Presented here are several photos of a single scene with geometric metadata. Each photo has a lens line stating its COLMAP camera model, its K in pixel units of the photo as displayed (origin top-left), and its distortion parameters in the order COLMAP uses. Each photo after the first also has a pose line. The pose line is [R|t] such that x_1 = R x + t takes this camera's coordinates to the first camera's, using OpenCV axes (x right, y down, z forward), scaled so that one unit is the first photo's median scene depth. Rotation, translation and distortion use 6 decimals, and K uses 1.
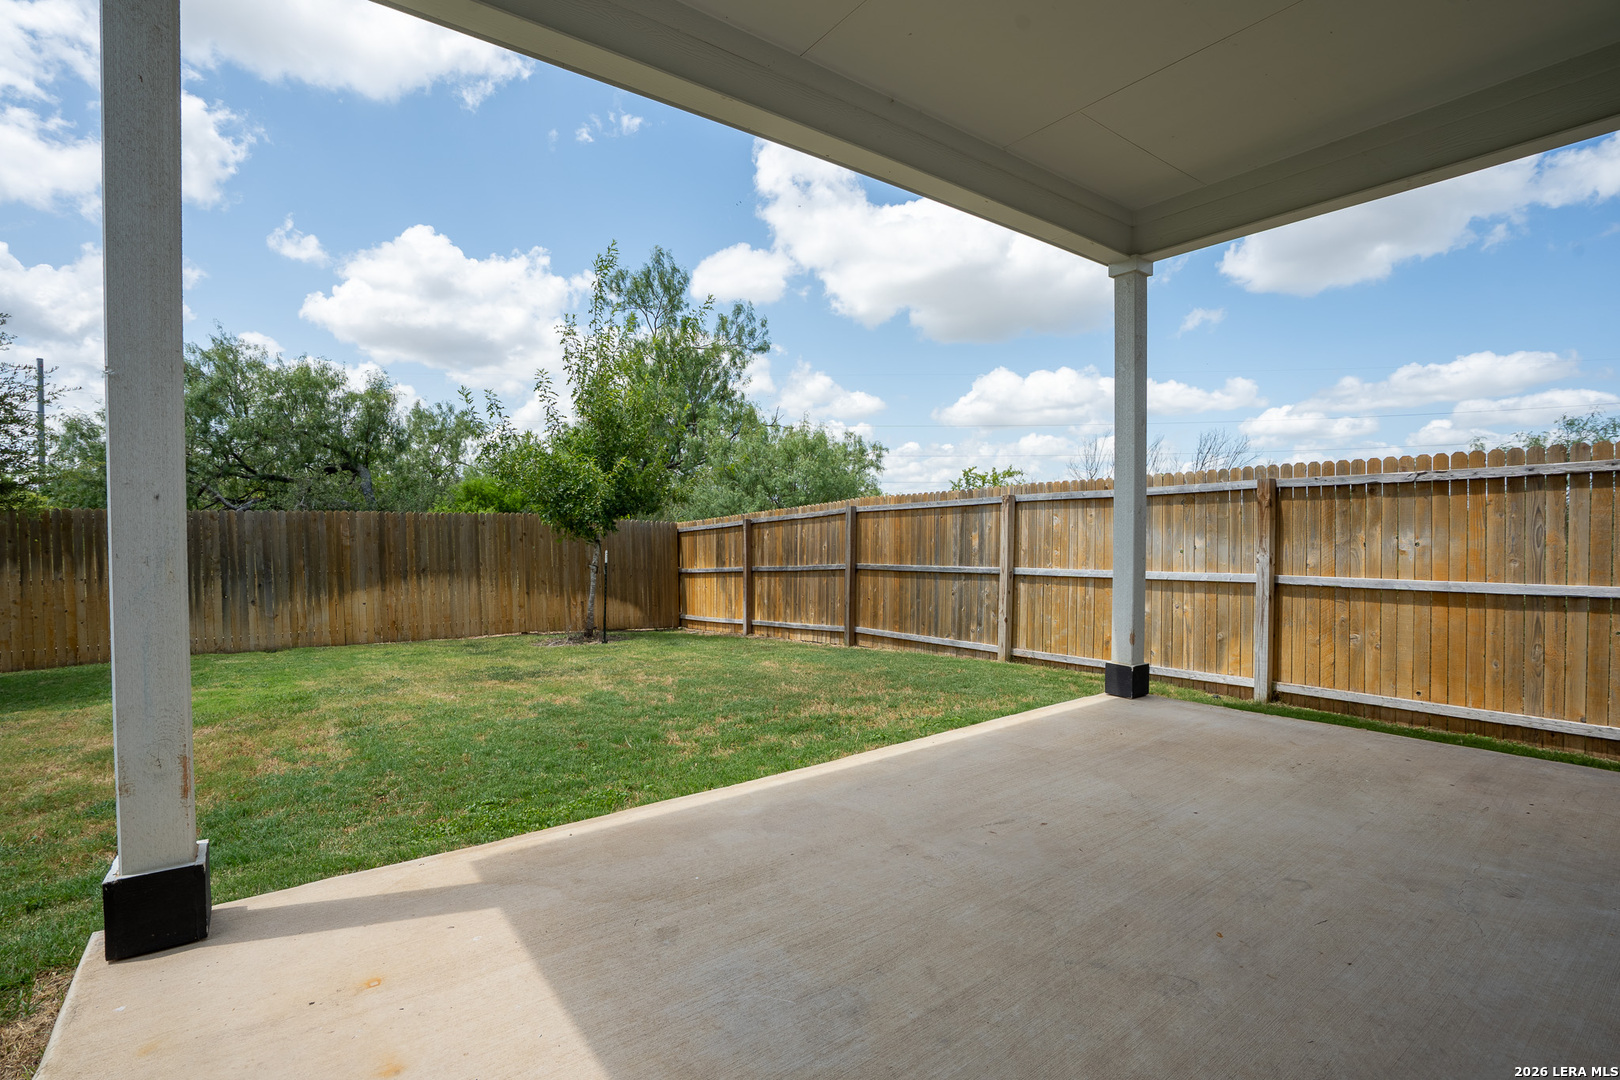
lens RADIAL K [[760.5, 0, 810.0], [0, 760.5, 540.0], [0, 0, 1]] dist [0.000290, 0.000019]
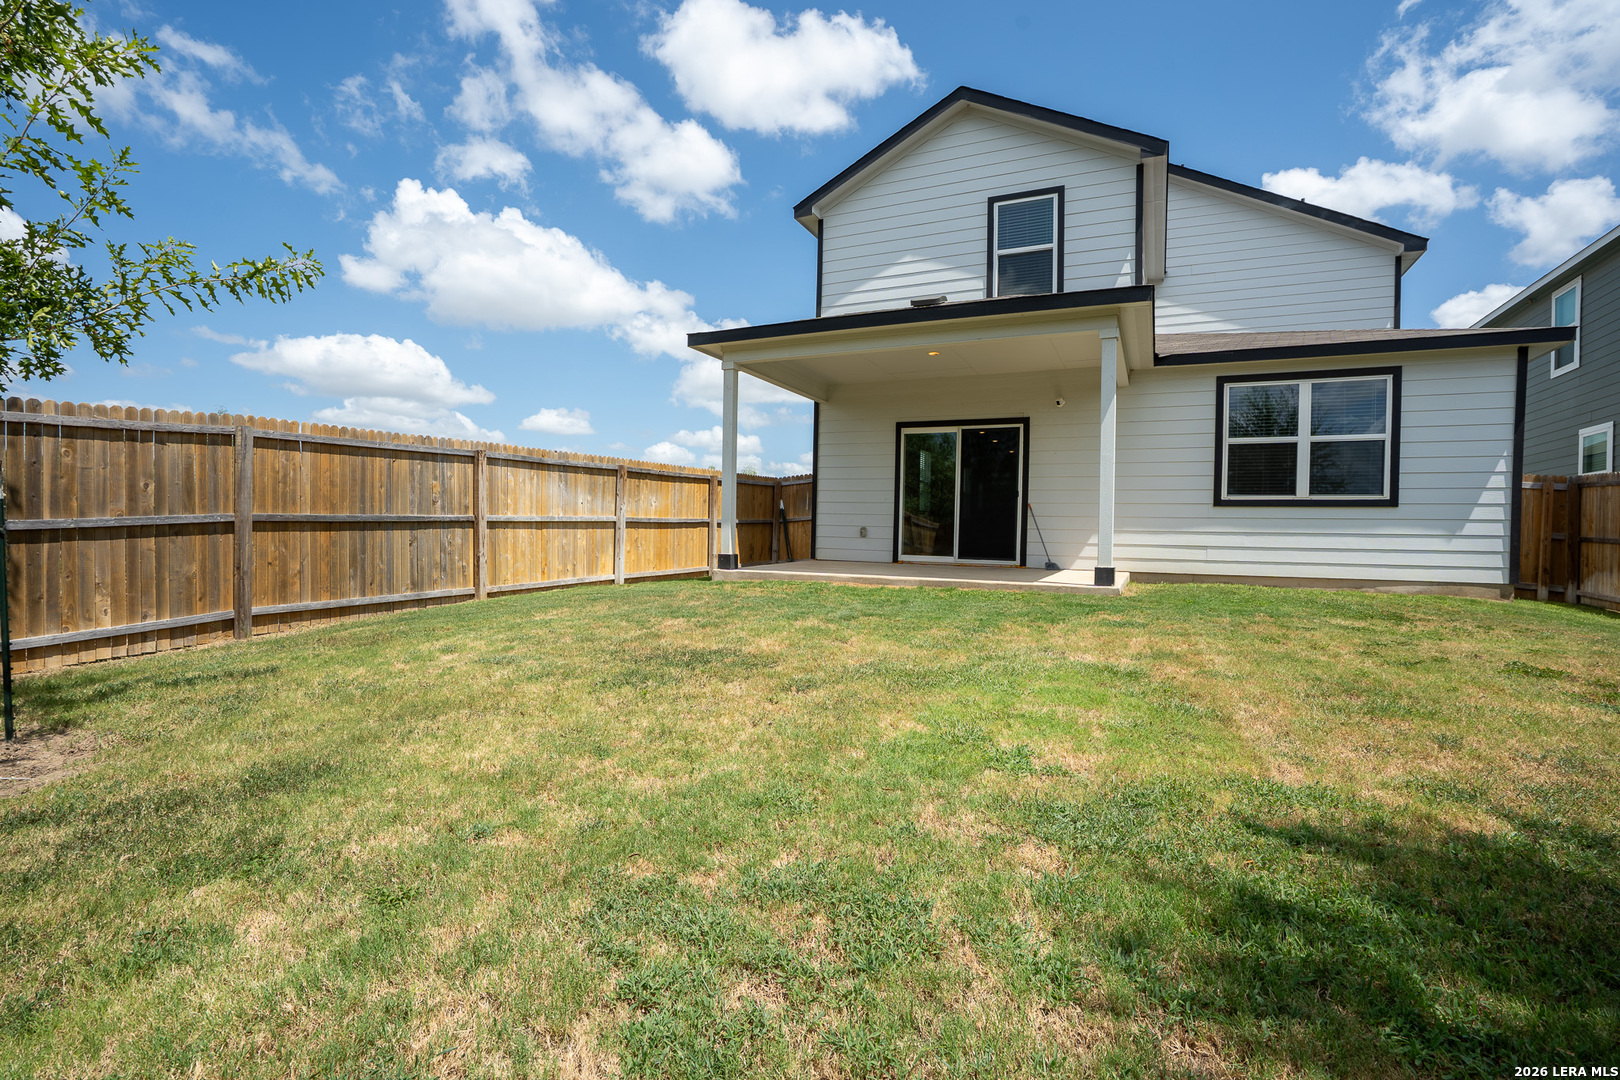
lens RADIAL K [[760.5, 0, 810.0], [0, 760.5, 540.0], [0, 0, 1]] dist [0.000290, 0.000019]
pose [[-0.480404, -0.049959, 0.875623, -0.824179], [-0.040794, 0.998569, 0.034592, 0.011782], [-0.876098, -0.019102, -0.481755, 0.962453]]
